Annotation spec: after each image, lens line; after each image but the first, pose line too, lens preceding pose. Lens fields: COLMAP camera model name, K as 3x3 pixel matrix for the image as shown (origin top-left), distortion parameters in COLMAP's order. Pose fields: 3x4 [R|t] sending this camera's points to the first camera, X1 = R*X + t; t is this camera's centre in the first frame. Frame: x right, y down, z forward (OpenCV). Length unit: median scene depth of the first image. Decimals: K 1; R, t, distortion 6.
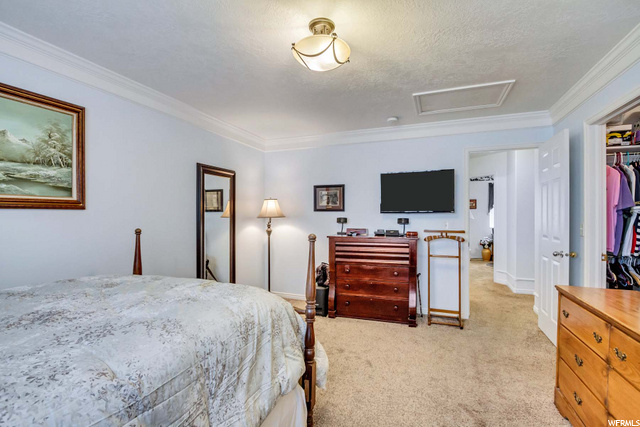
lens RADIAL K [[283.1, 0, 320.0], [0, 283.1, 213.5], [0, 0, 1]] dist [-0.000271, -0.000030]
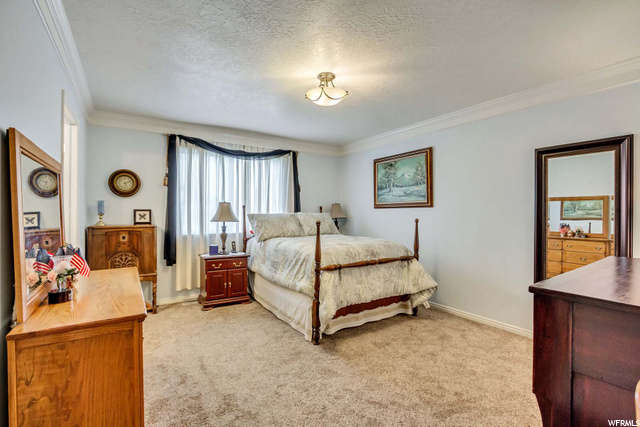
lens RADIAL K [[283.1, 0, 320.0], [0, 283.1, 213.5], [0, 0, 1]] dist [-0.000271, -0.000030]
pose [[-0.548963, -0.000436, -0.835847, 1.000341], [-0.000261, 1.000000, -0.000351, 0.026621], [0.835847, 0.000026, -0.548963, 1.444992]]
